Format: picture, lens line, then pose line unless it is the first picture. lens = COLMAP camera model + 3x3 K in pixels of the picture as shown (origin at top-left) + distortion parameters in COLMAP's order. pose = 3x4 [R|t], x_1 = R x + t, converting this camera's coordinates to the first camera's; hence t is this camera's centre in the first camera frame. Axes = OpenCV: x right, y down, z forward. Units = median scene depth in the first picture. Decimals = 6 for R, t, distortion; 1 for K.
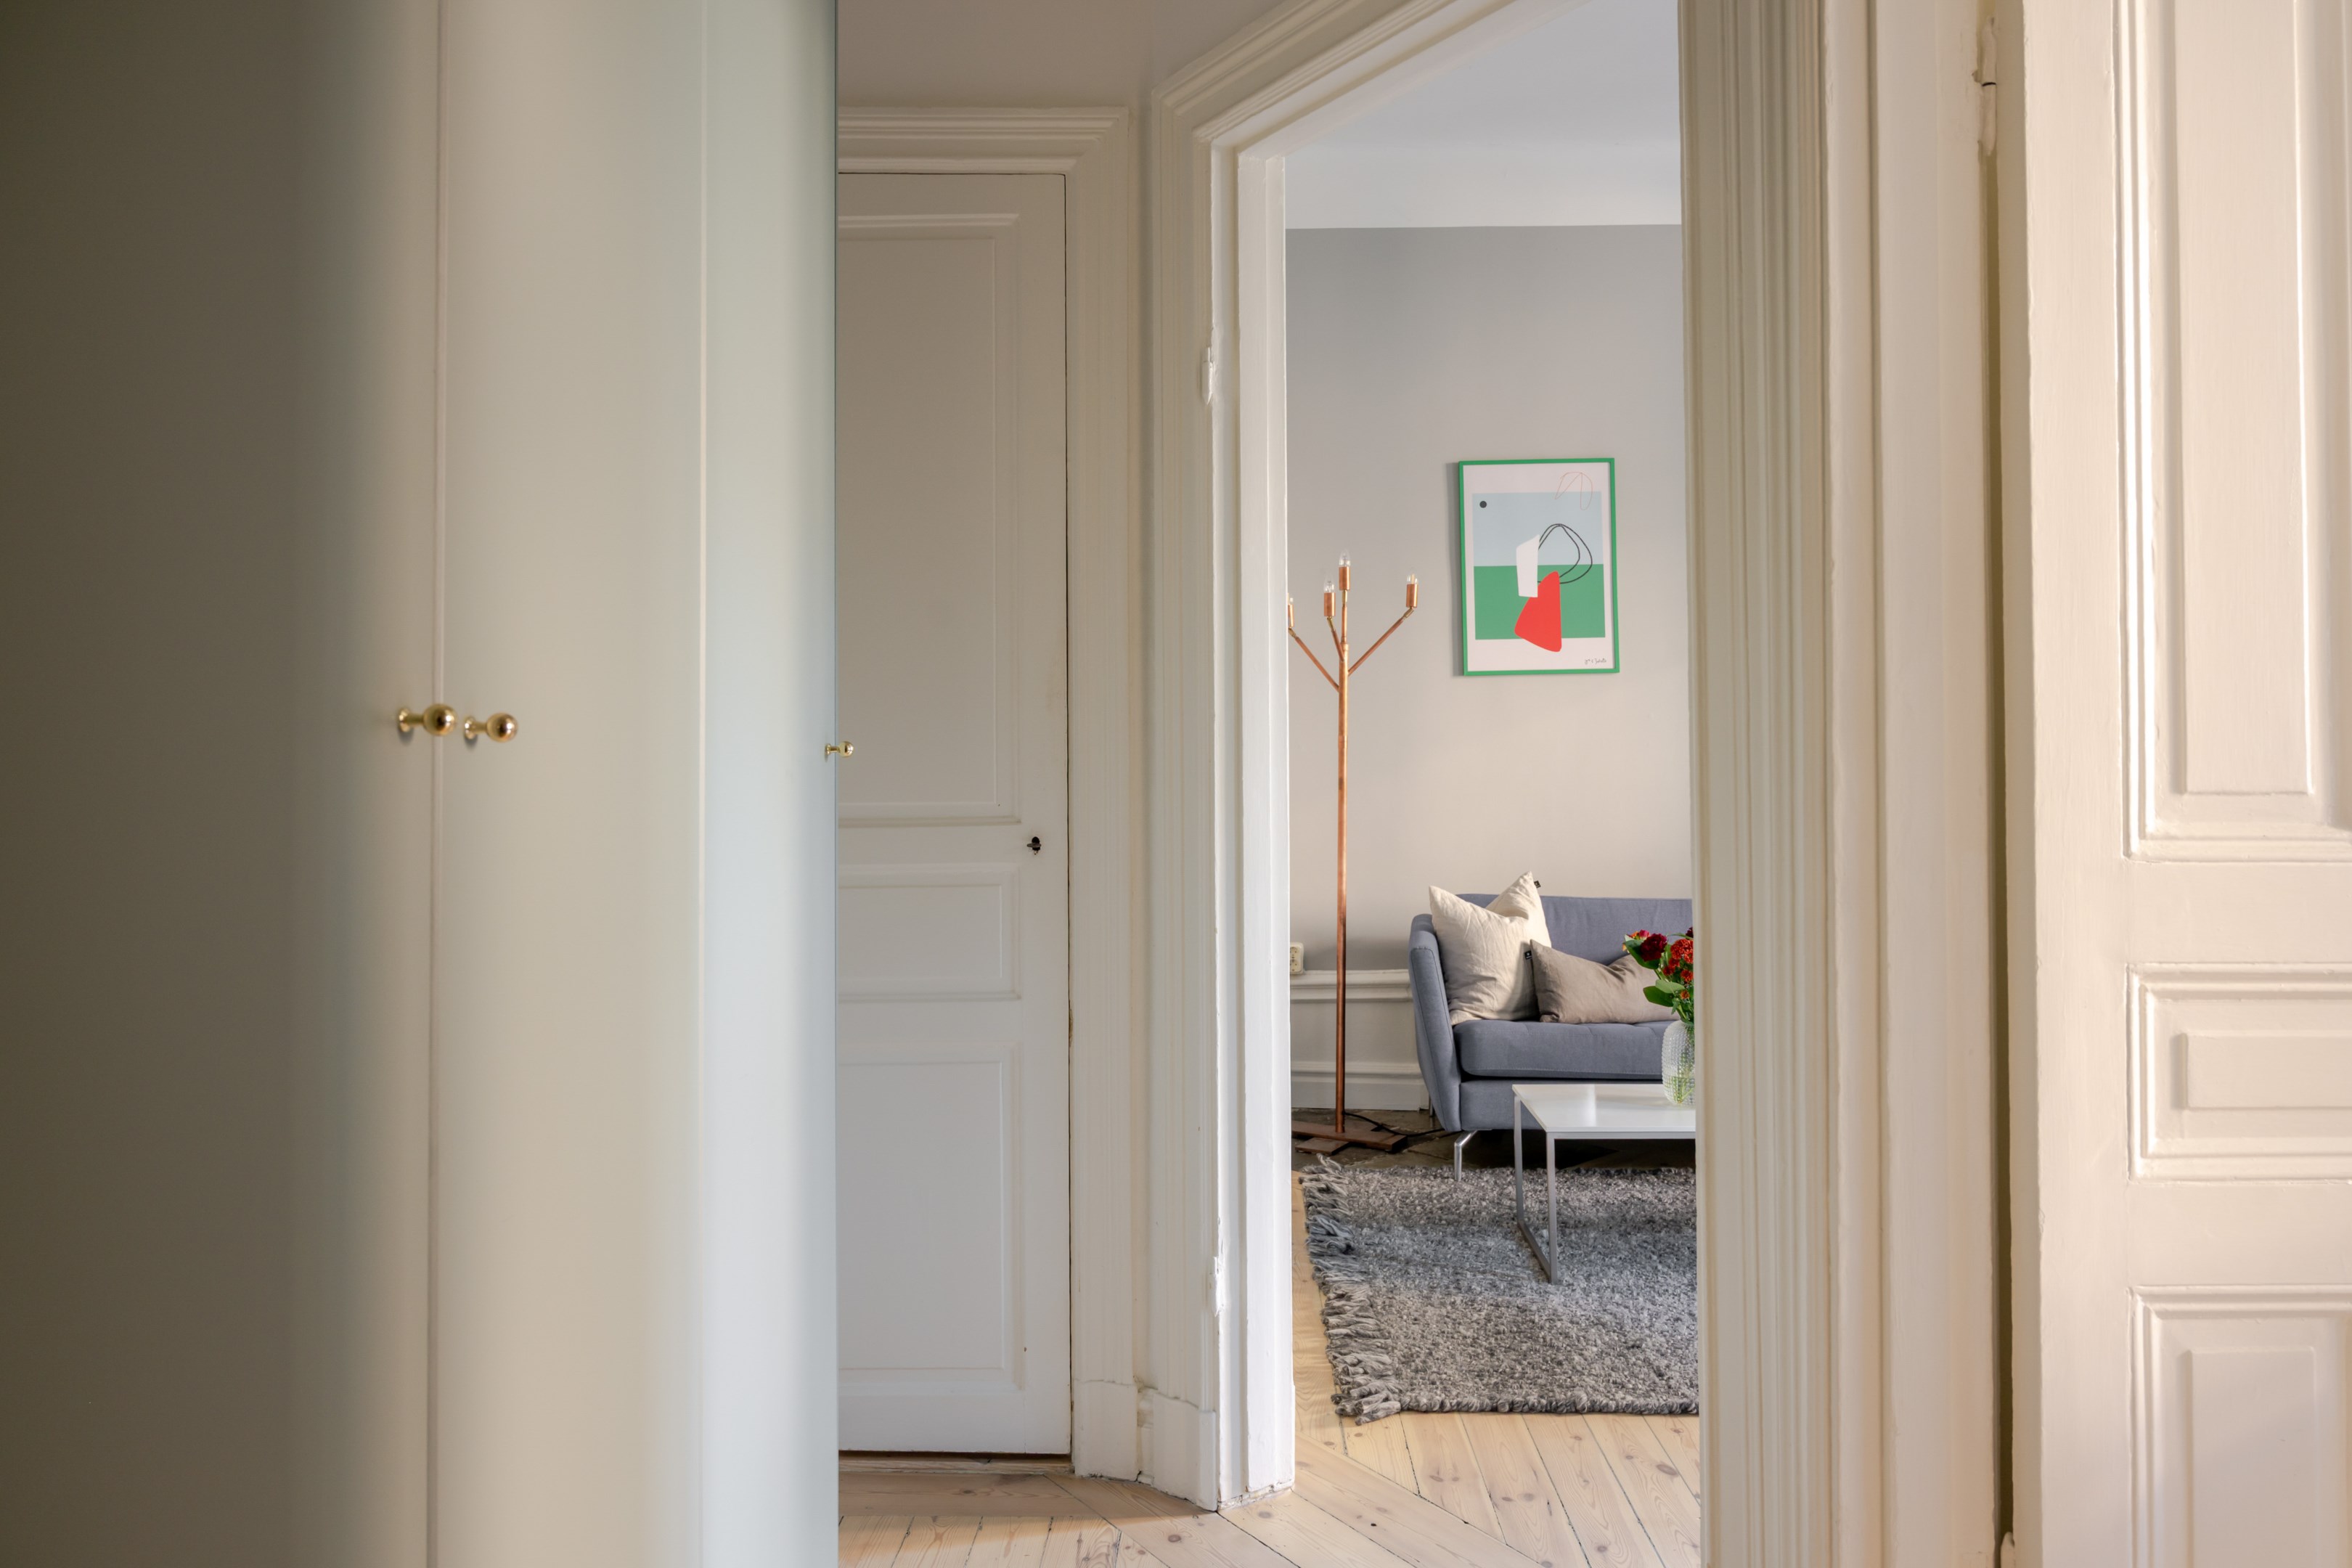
lens RADIAL K [[1772.2, 0, 1173.9], [0, 1772.2, 721.3], [0, 0, 1]] dist [-0.008183, -0.002516]
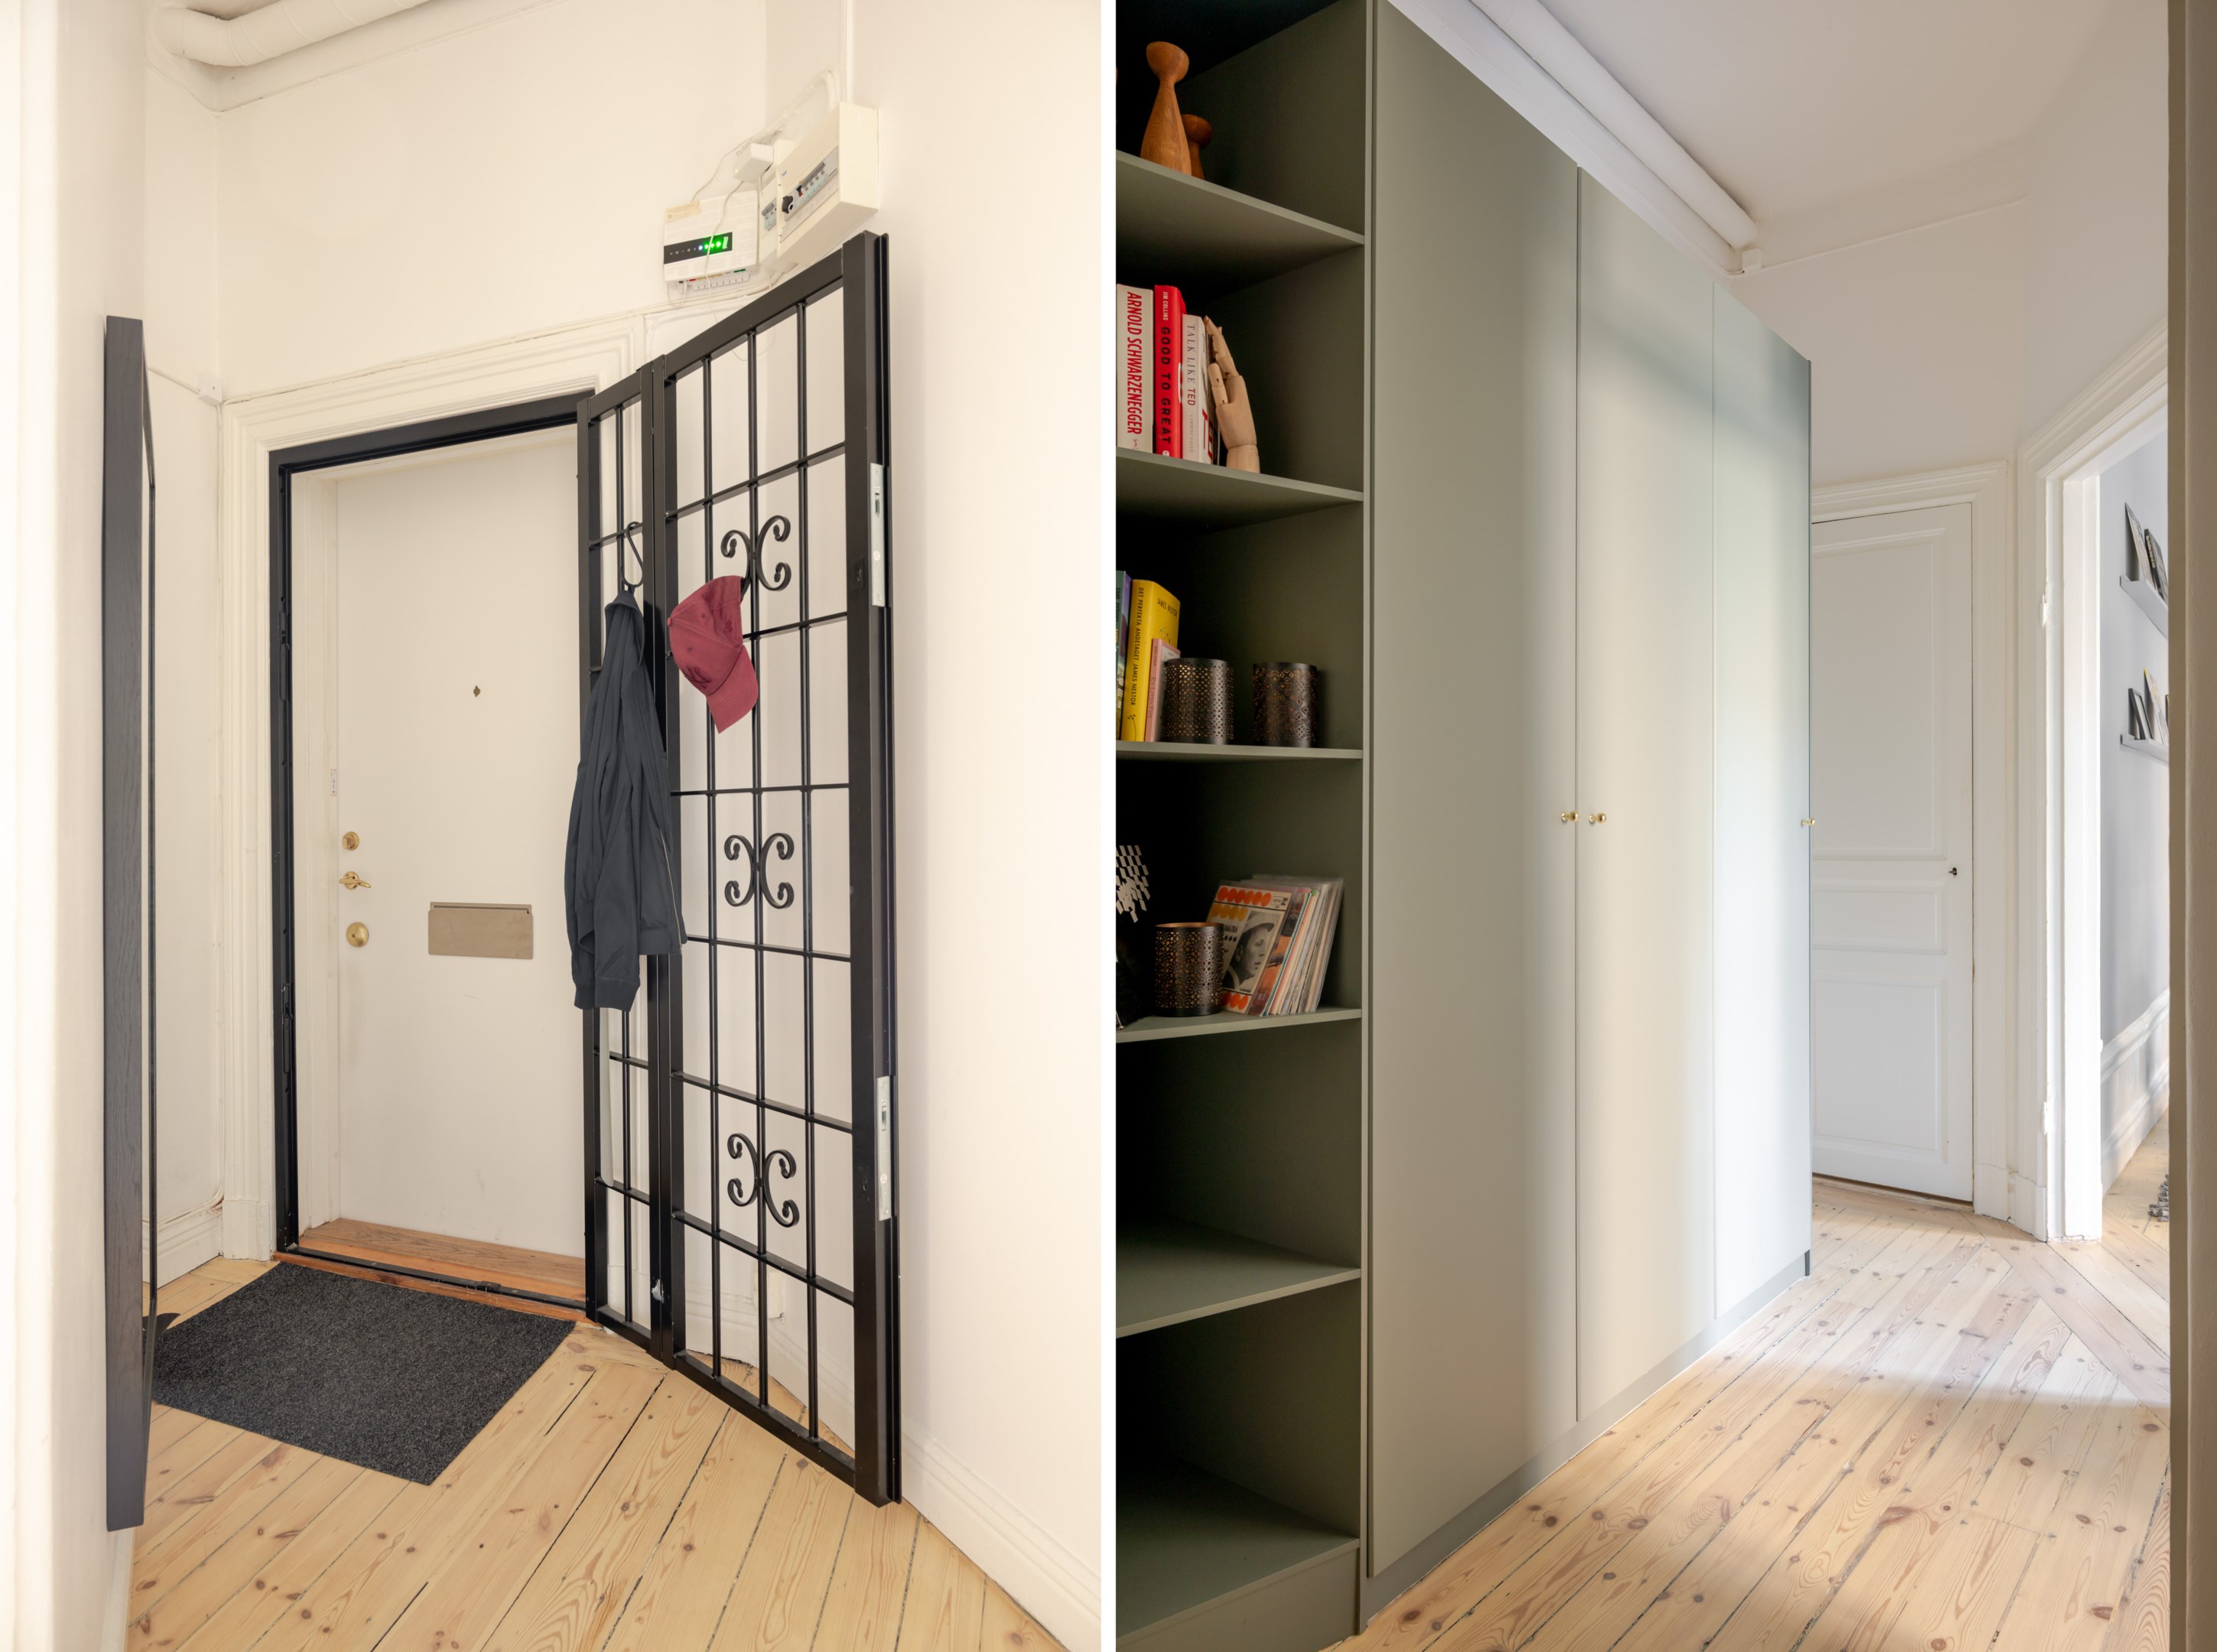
lens RADIAL K [[1554.5, 0, 1108.5], [0, 1554.5, 826.0], [0, 0, 1]] dist [-0.000472, -0.000323]
pose [[0.620709, 0.006058, -0.784017, 0.657030], [0.022813, 0.999407, 0.025784, -0.040598], [0.783709, -0.033890, 0.620203, -0.705760]]
